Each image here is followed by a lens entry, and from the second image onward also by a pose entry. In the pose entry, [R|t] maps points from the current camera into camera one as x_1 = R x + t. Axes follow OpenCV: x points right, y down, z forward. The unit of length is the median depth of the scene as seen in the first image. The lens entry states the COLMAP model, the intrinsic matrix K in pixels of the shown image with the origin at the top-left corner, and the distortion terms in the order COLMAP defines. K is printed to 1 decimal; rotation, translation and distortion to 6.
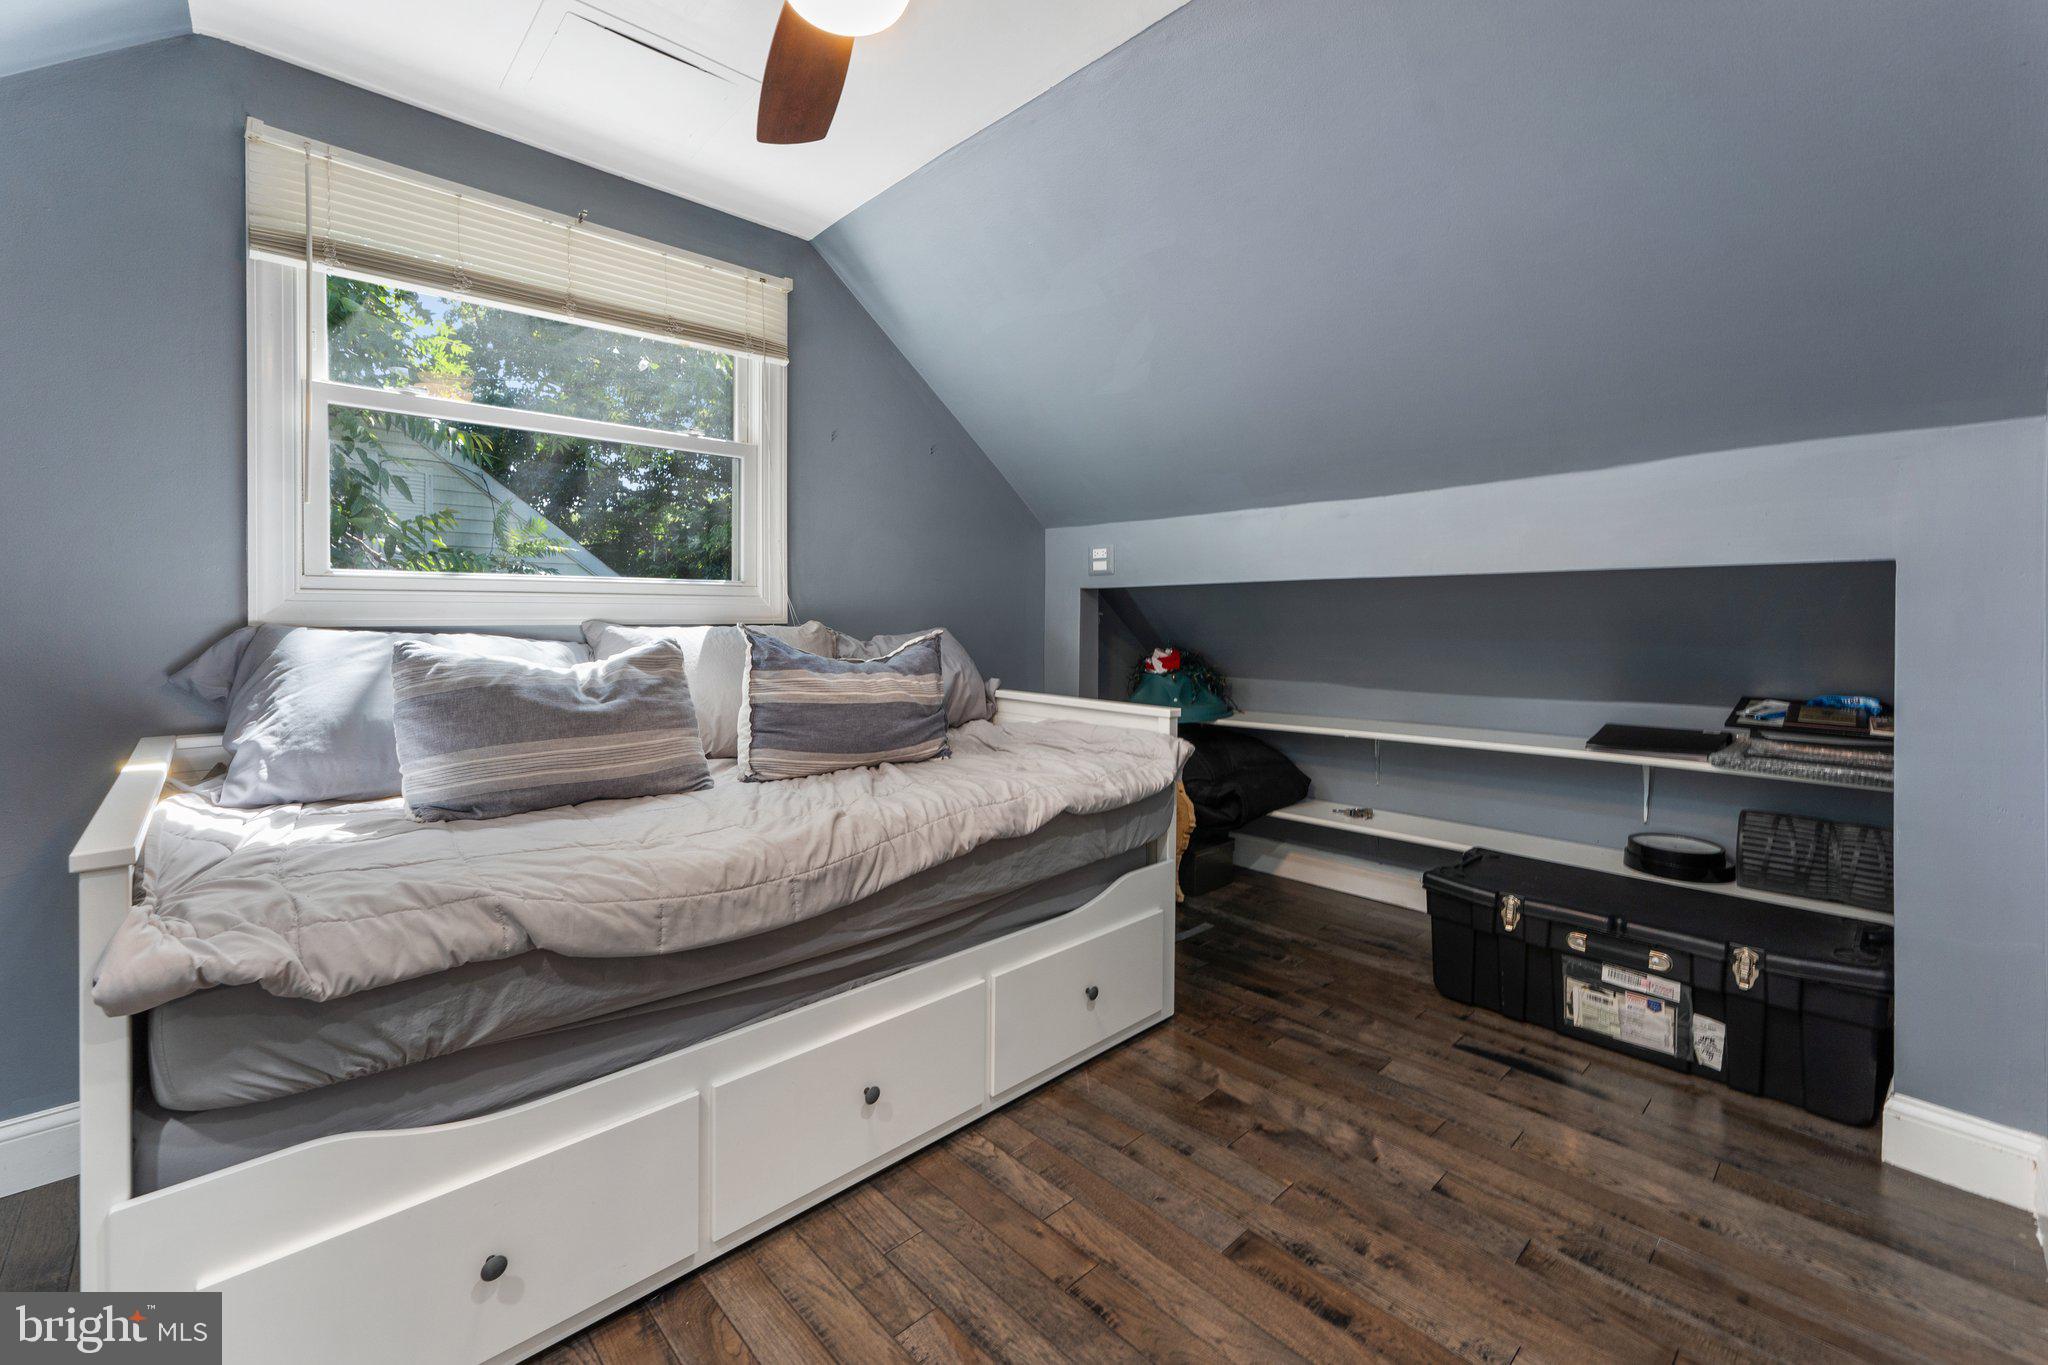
lens RADIAL K [[823.3, 0, 983.2], [0, 823.3, 623.3], [0, 0, 1]] dist [0.000173, 0.000310]
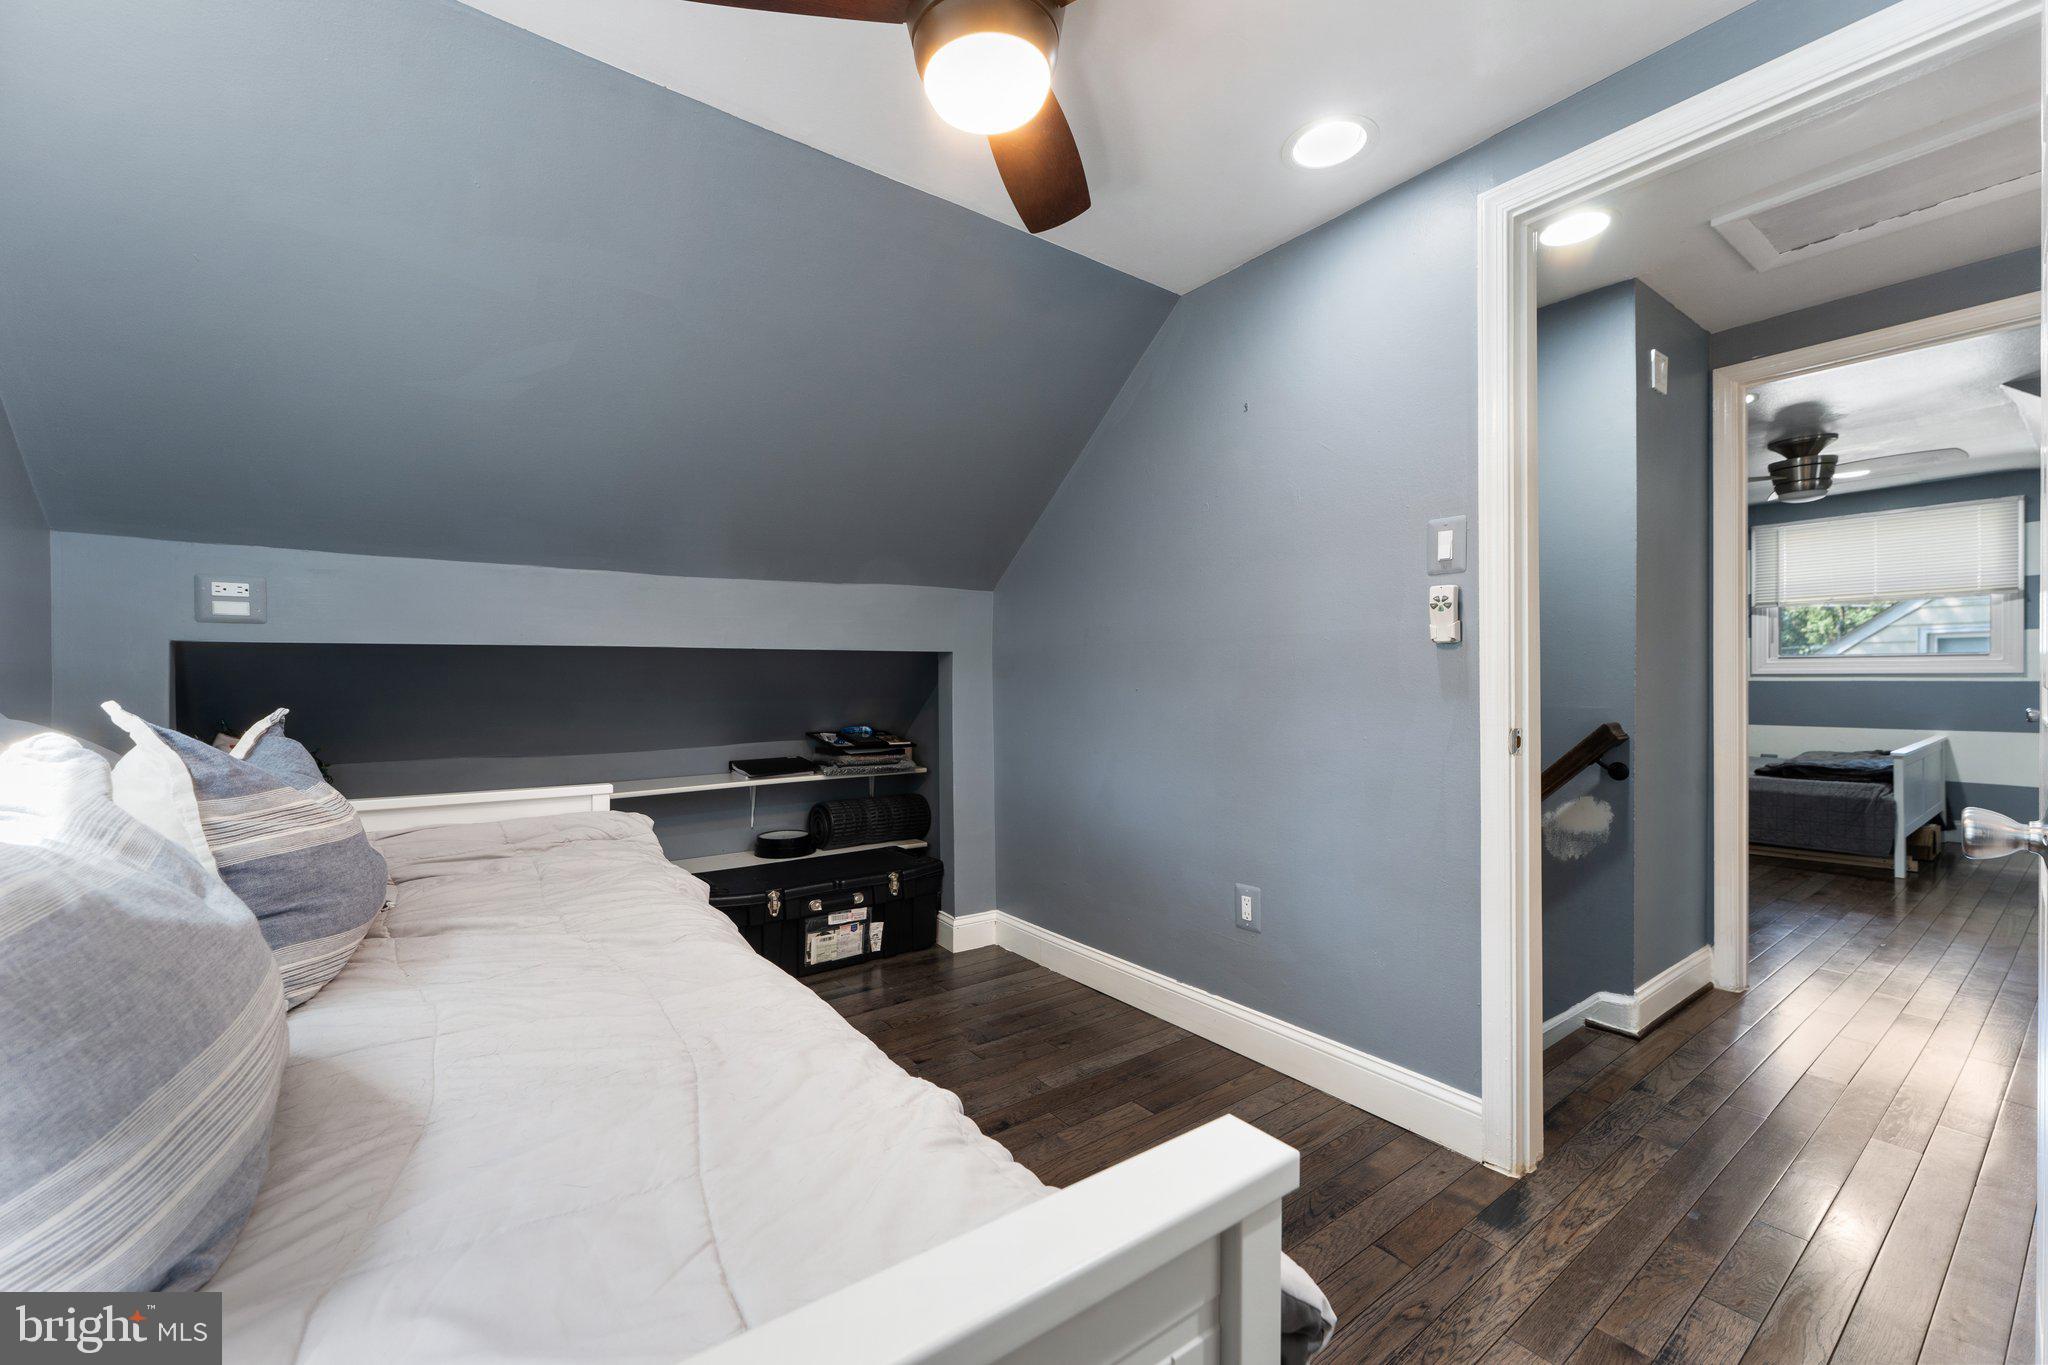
lens RADIAL K [[823.3, 0, 1020.9], [0, 823.3, 685.9], [0, 0, 1]] dist [0.000173, 0.000310]
pose [[0.123101, -0.007964, 0.992362, -0.693345], [0.012709, 0.999898, 0.006448, -0.006505], [-0.992313, 0.011818, 0.123190, 0.468718]]
